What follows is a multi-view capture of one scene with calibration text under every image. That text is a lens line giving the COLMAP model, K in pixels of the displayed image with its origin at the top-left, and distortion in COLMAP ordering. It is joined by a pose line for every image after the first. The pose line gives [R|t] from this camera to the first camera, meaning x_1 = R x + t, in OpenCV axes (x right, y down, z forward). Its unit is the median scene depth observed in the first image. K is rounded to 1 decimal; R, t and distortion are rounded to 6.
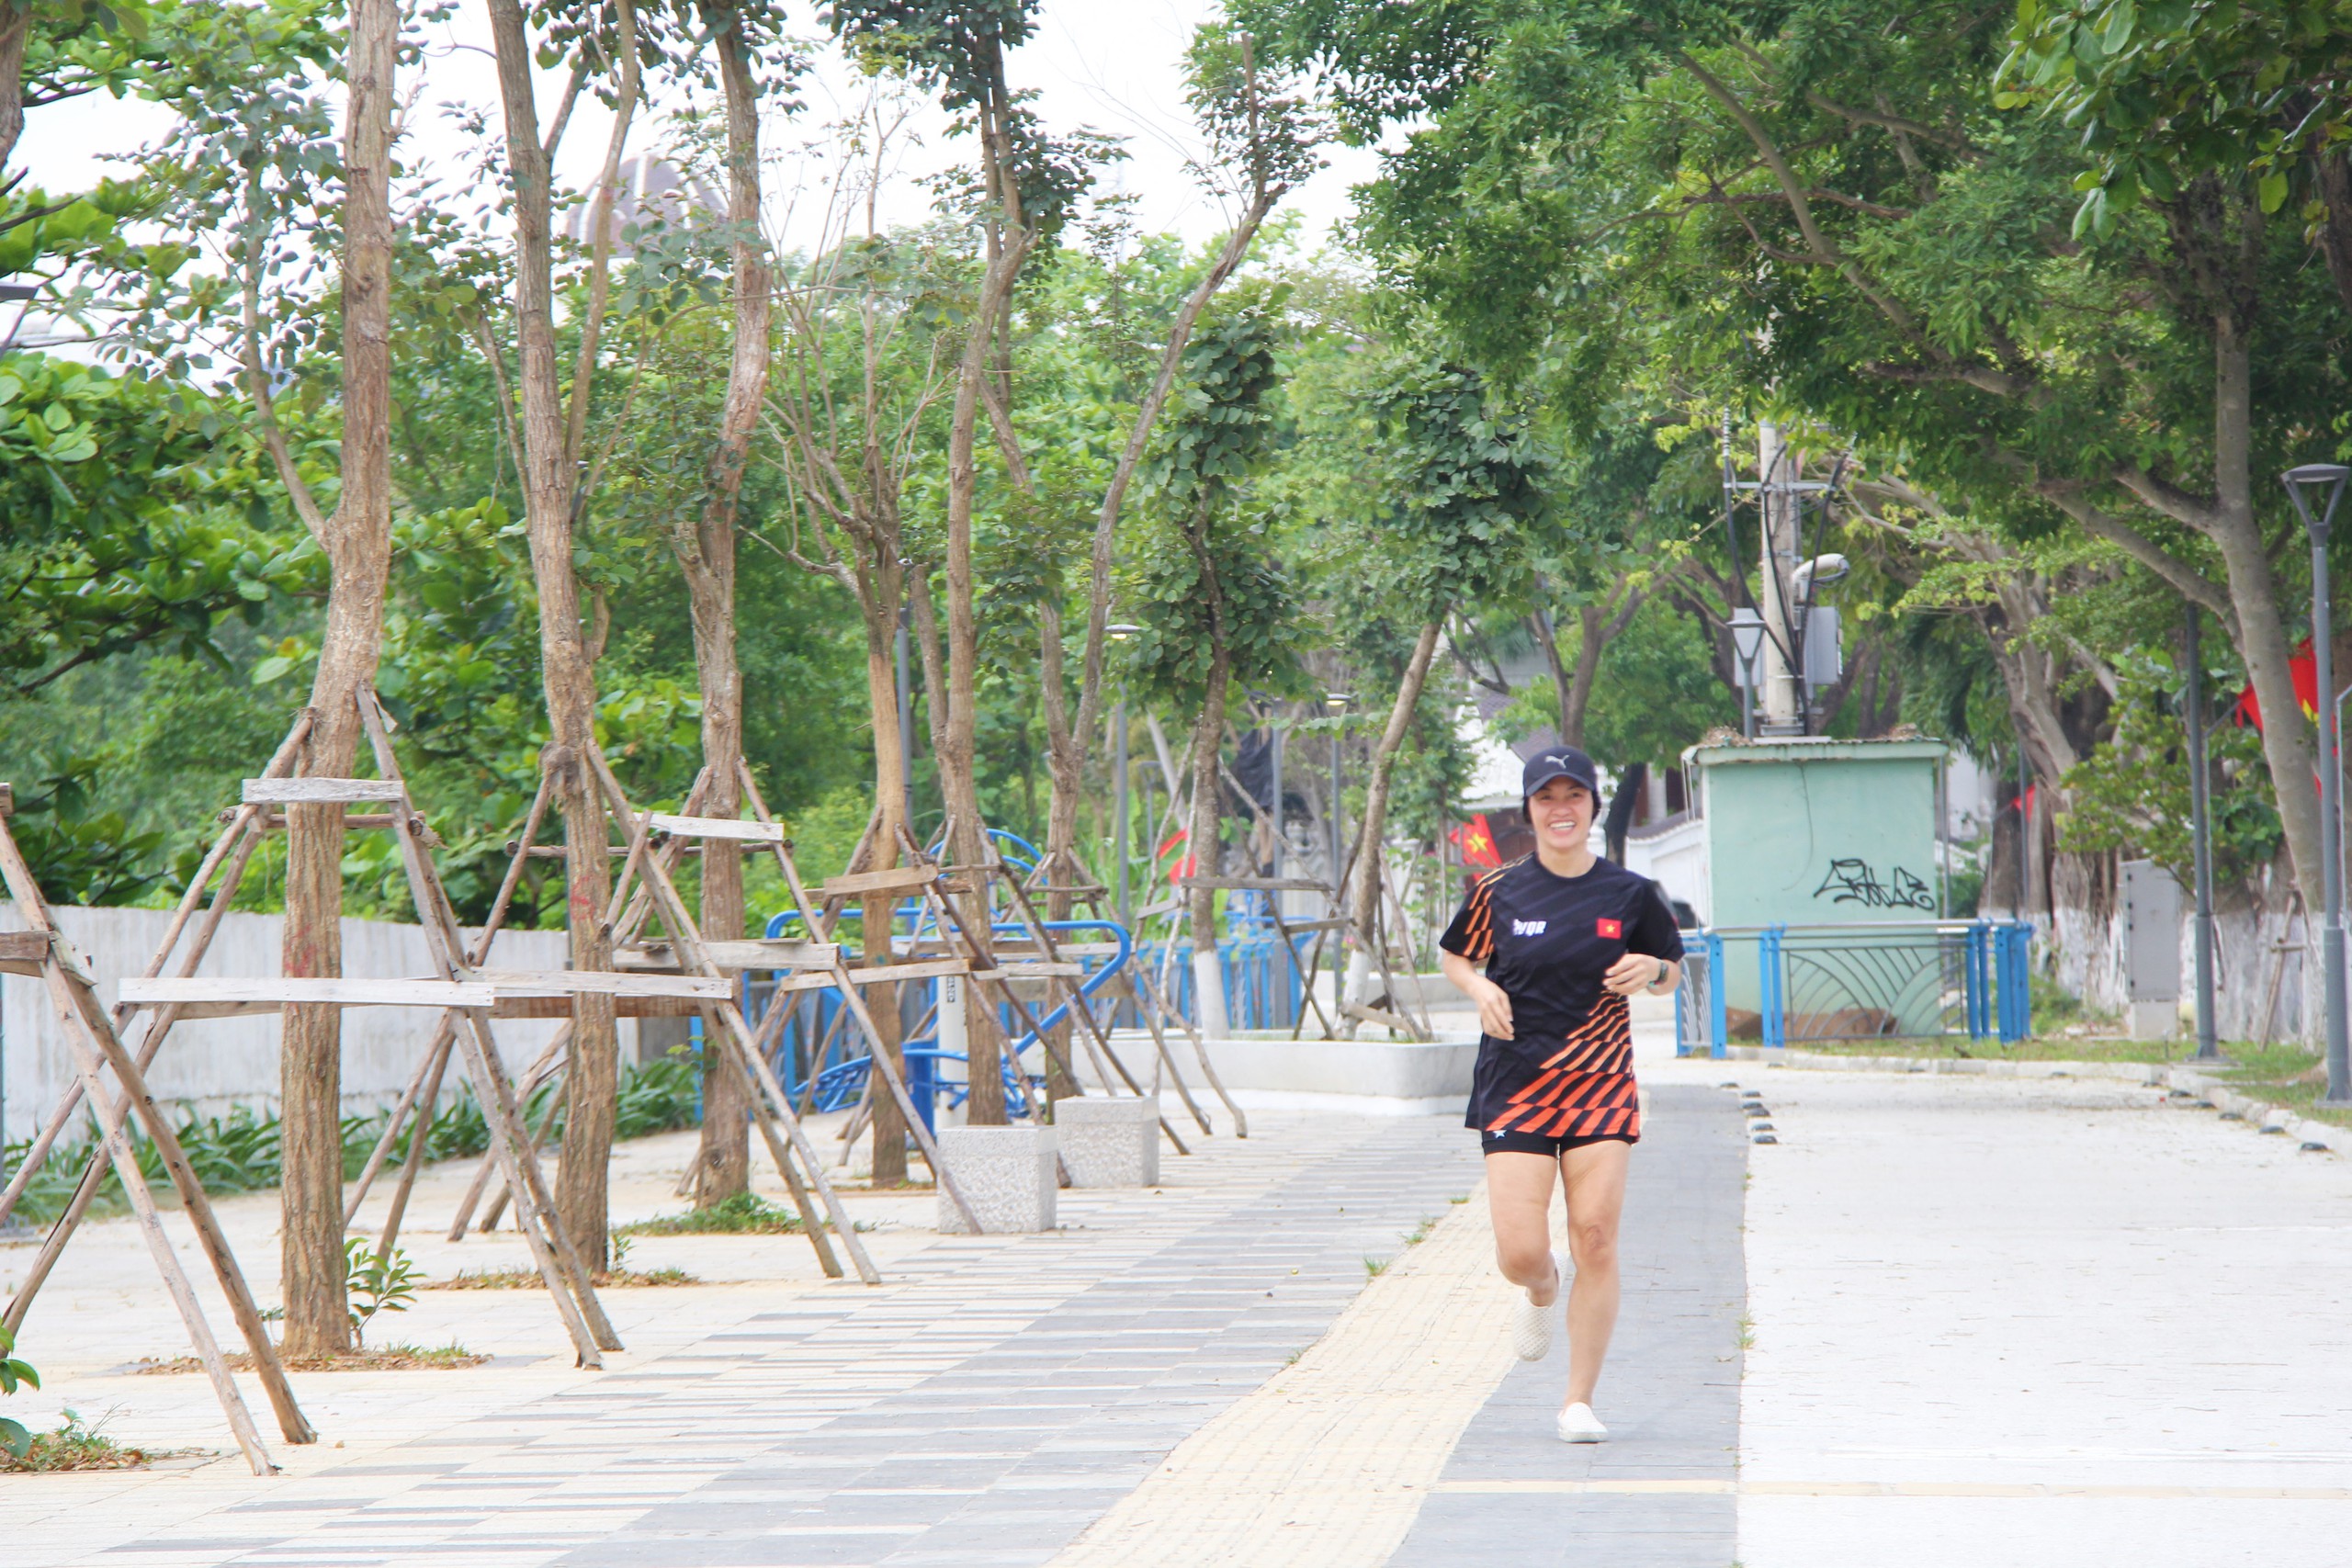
lens RADIAL K [[14199.6, 0, 1175.9], [0, 14199.6, 783.9], [0, 0, 1]] dist [0.109002, 0.000000]
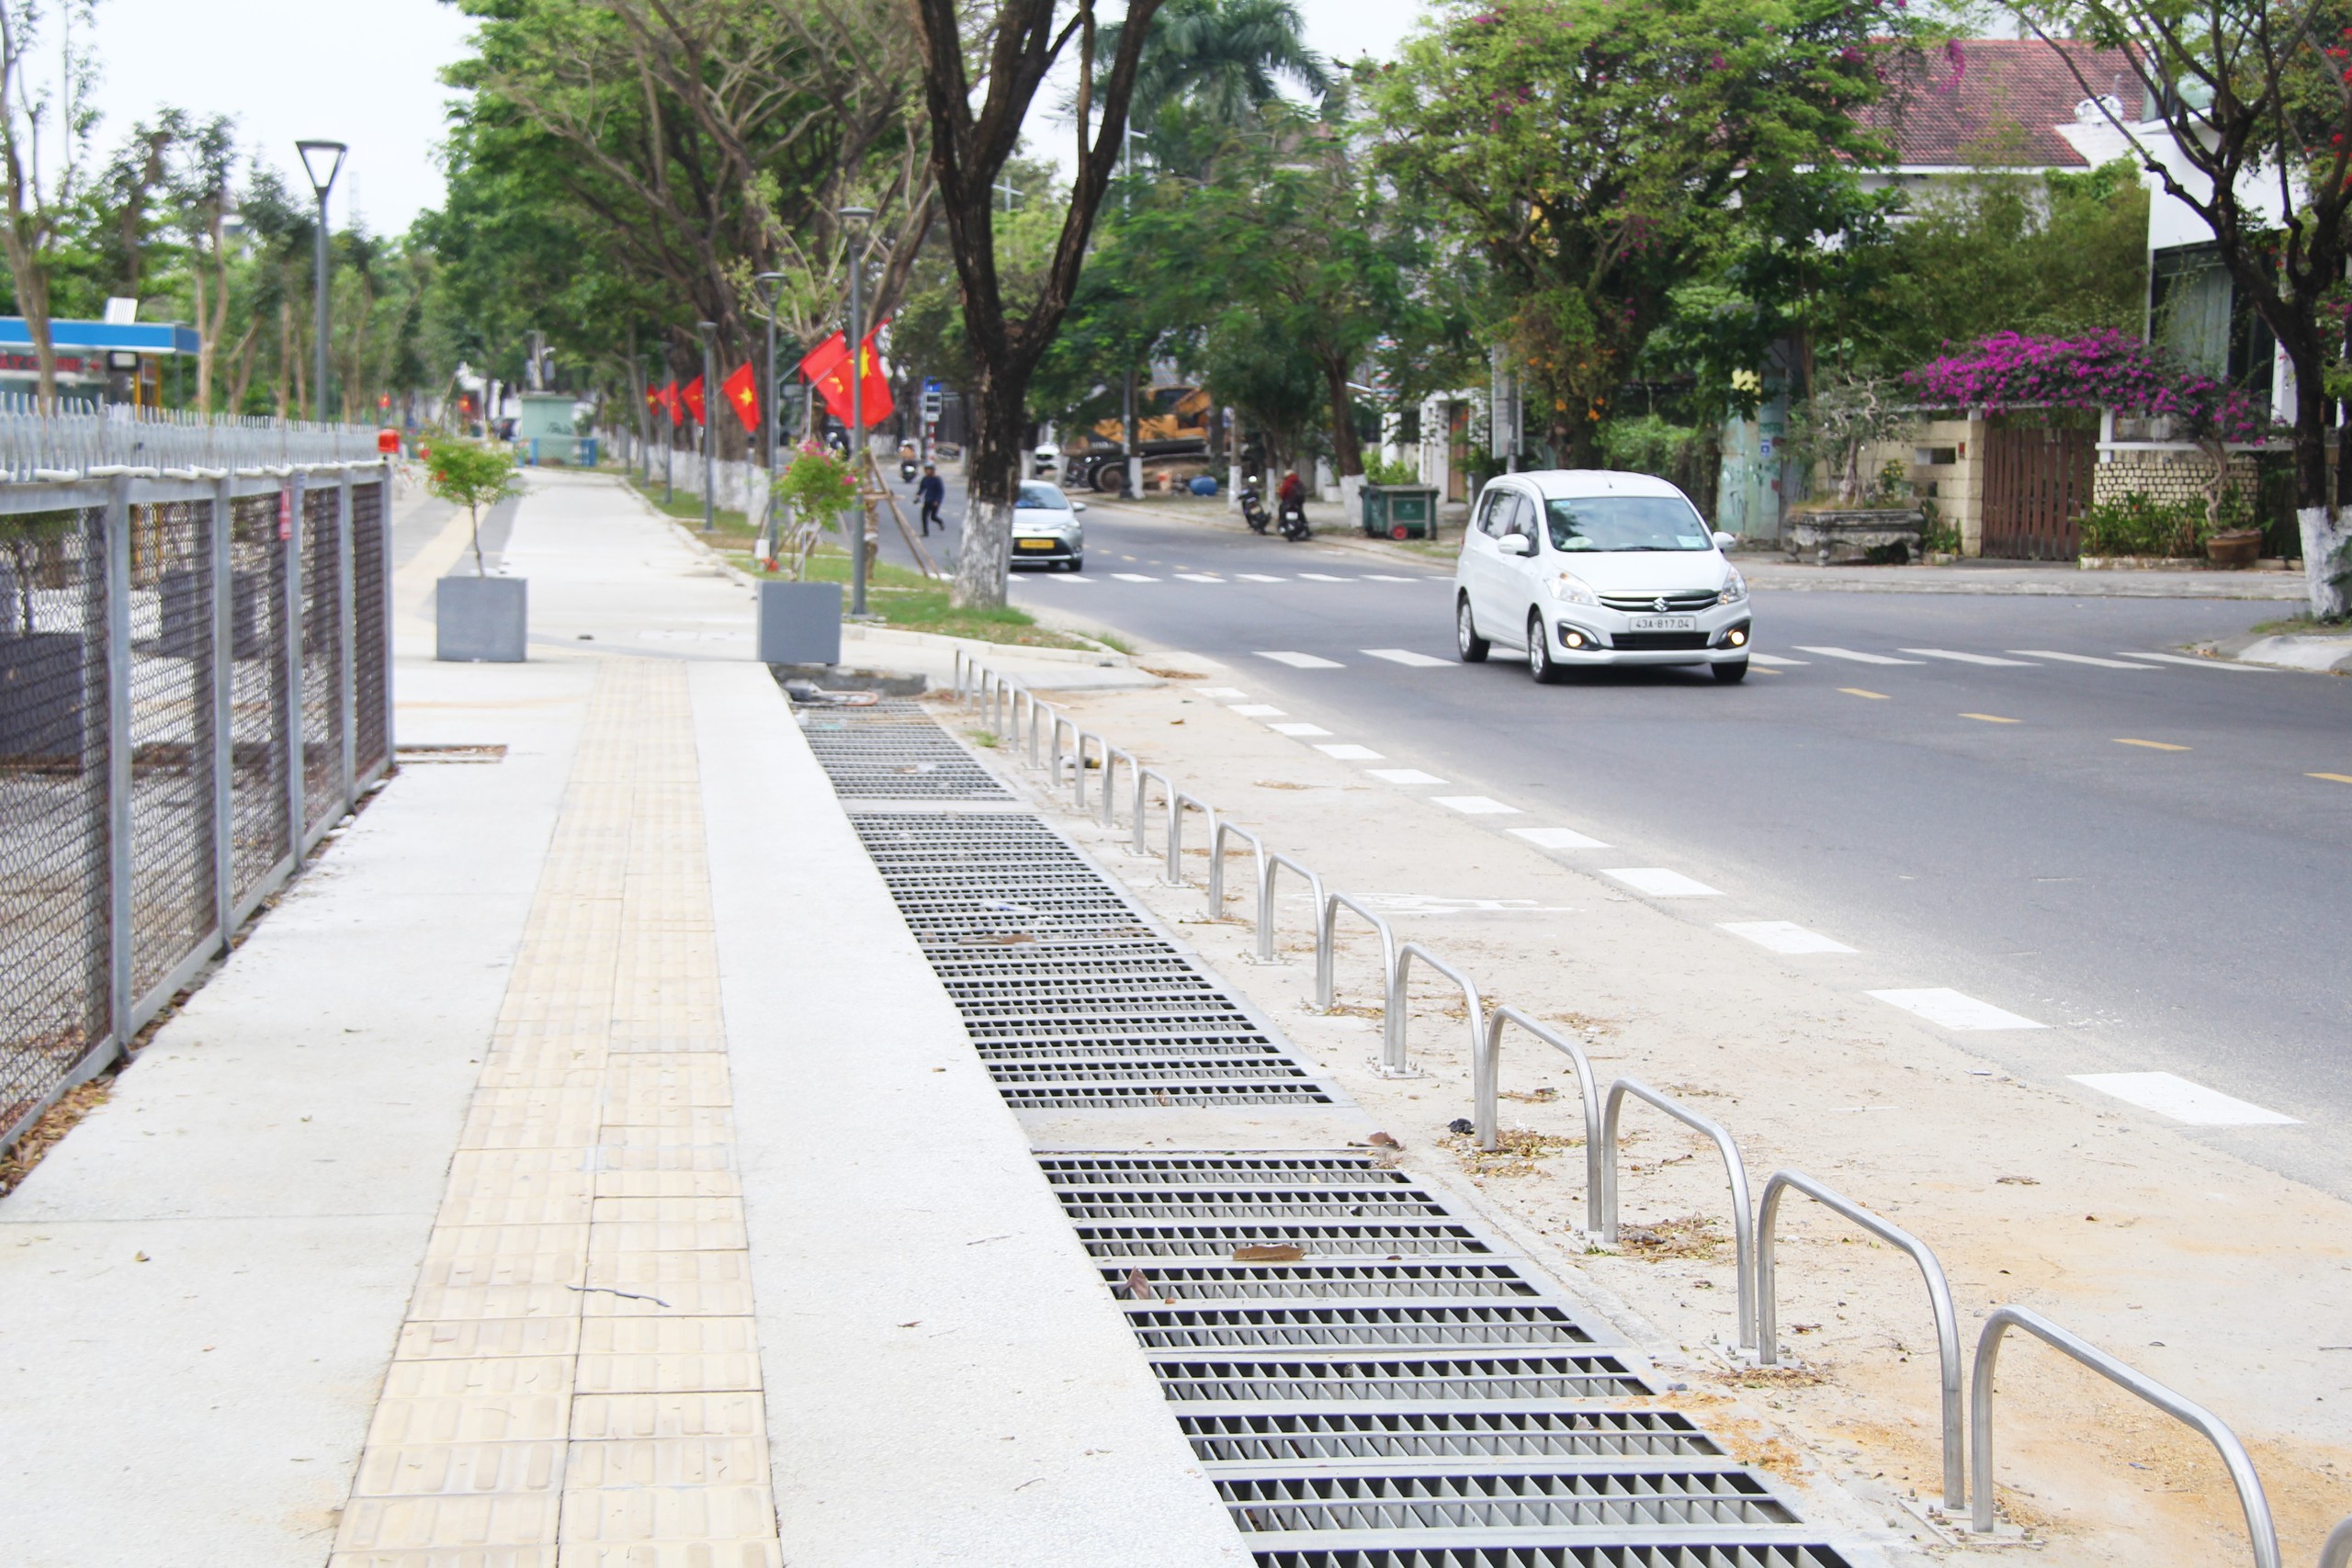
lens RADIAL K [[4393.7, 0, 1176.2], [0, 4393.7, 781.1], [0, 0, 1]] dist [-0.014436, 0.000000]
pose [[0.982957, 0.018942, 0.182857, -0.007264], [-0.035578, 0.995473, 0.088132, -0.010332], [-0.180360, -0.093136, 0.979181, -0.317913]]
